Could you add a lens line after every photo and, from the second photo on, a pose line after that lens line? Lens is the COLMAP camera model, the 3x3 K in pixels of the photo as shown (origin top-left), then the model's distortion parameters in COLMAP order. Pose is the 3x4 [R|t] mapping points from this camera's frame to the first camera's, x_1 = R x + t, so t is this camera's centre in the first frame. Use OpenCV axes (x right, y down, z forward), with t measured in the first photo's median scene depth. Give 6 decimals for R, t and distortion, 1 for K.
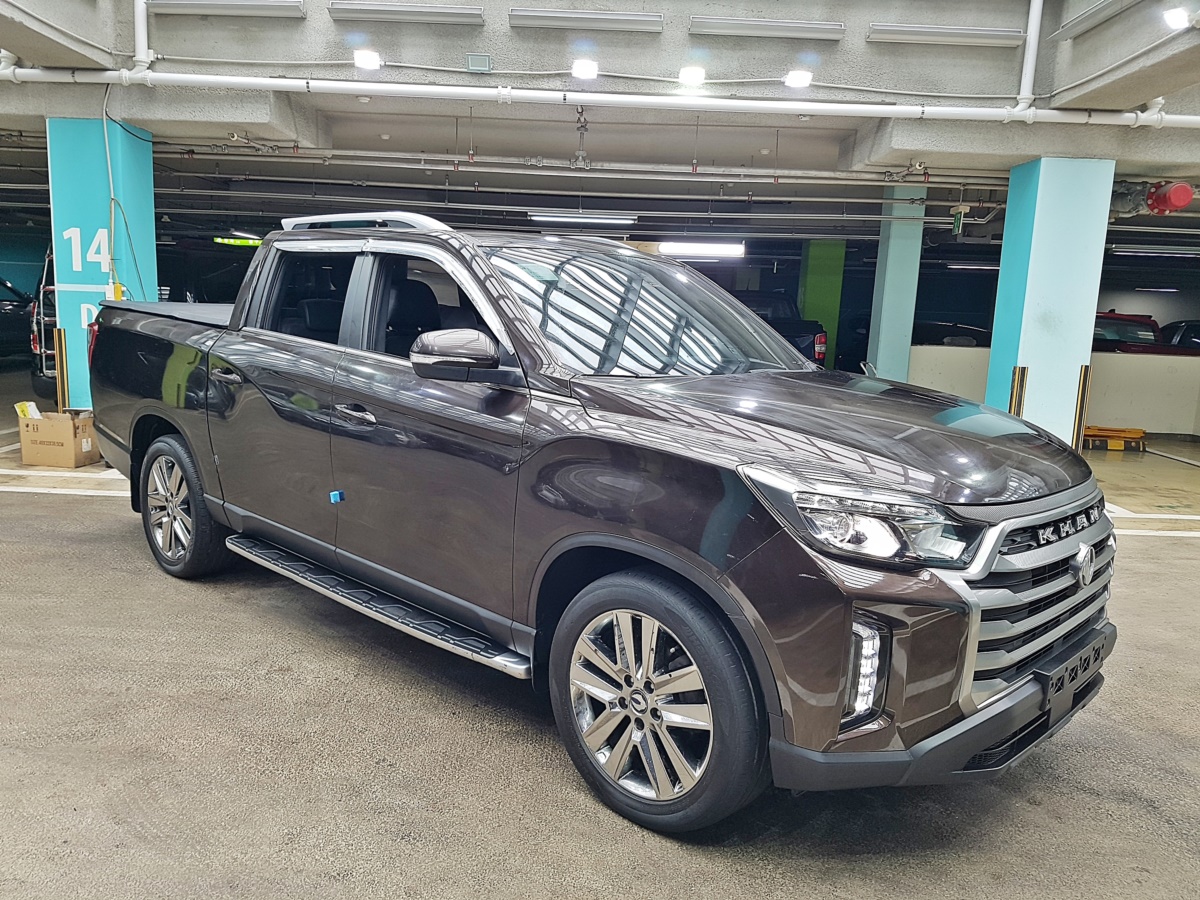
lens RADIAL K [[955.6, 0, 575.6], [0, 955.6, 479.9], [0, 0, 1]] dist [0.025508, -0.036930]
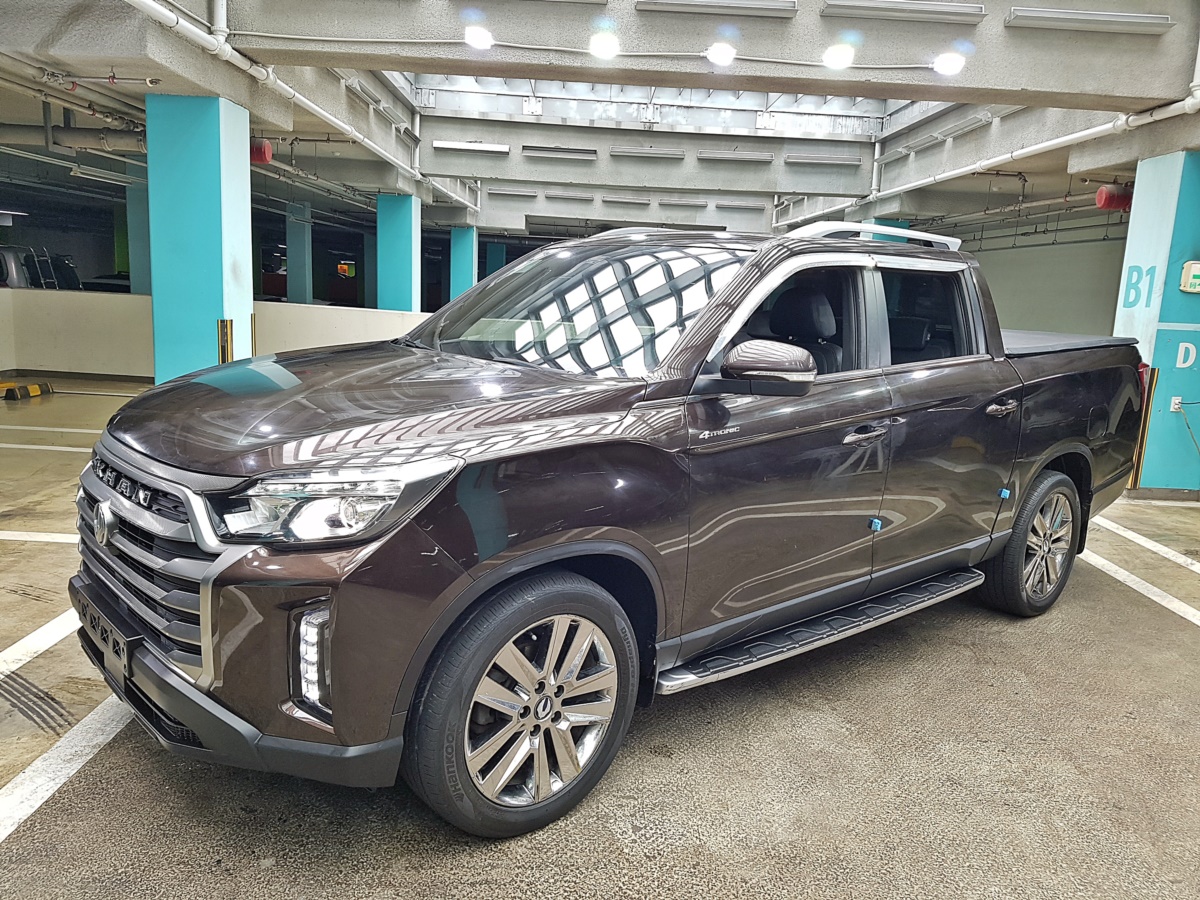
lens RADIAL K [[945.2, 0, 586.7], [0, 945.2, 478.9], [0, 0, 1]] dist [0.056384, -0.090317]
pose [[-0.024851, -0.242459, 0.969843, -0.543063], [0.124848, 0.961795, 0.243646, -0.160462], [-0.991865, 0.127138, 0.006368, 0.695282]]
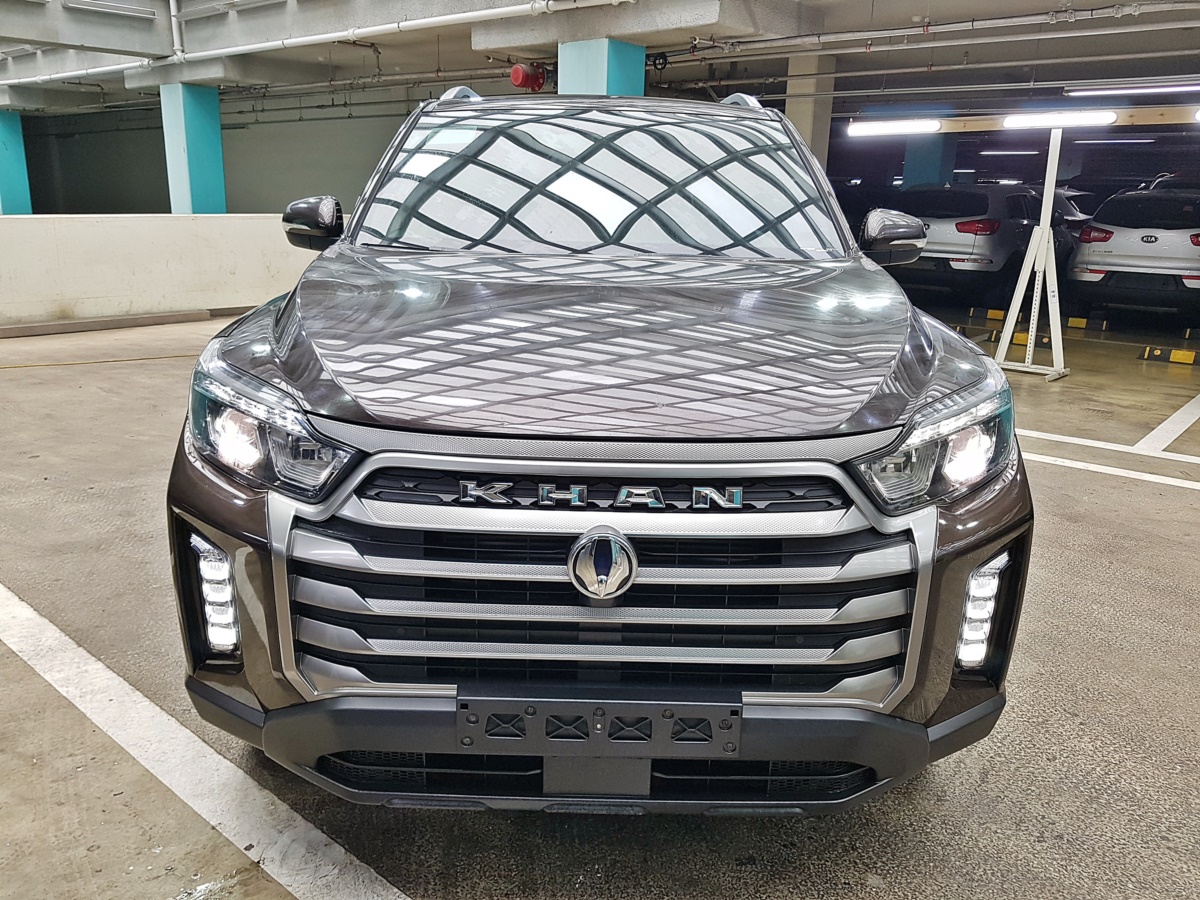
lens RADIAL K [[957.0, 0, 568.0], [0, 957.0, 472.9], [0, 0, 1]] dist [-0.004234, -0.000499]
pose [[-0.758476, -0.241156, 0.605440, -0.302724], [0.056161, 0.901373, 0.429387, -0.195333], [-0.649277, 0.359682, -0.670126, 1.040139]]
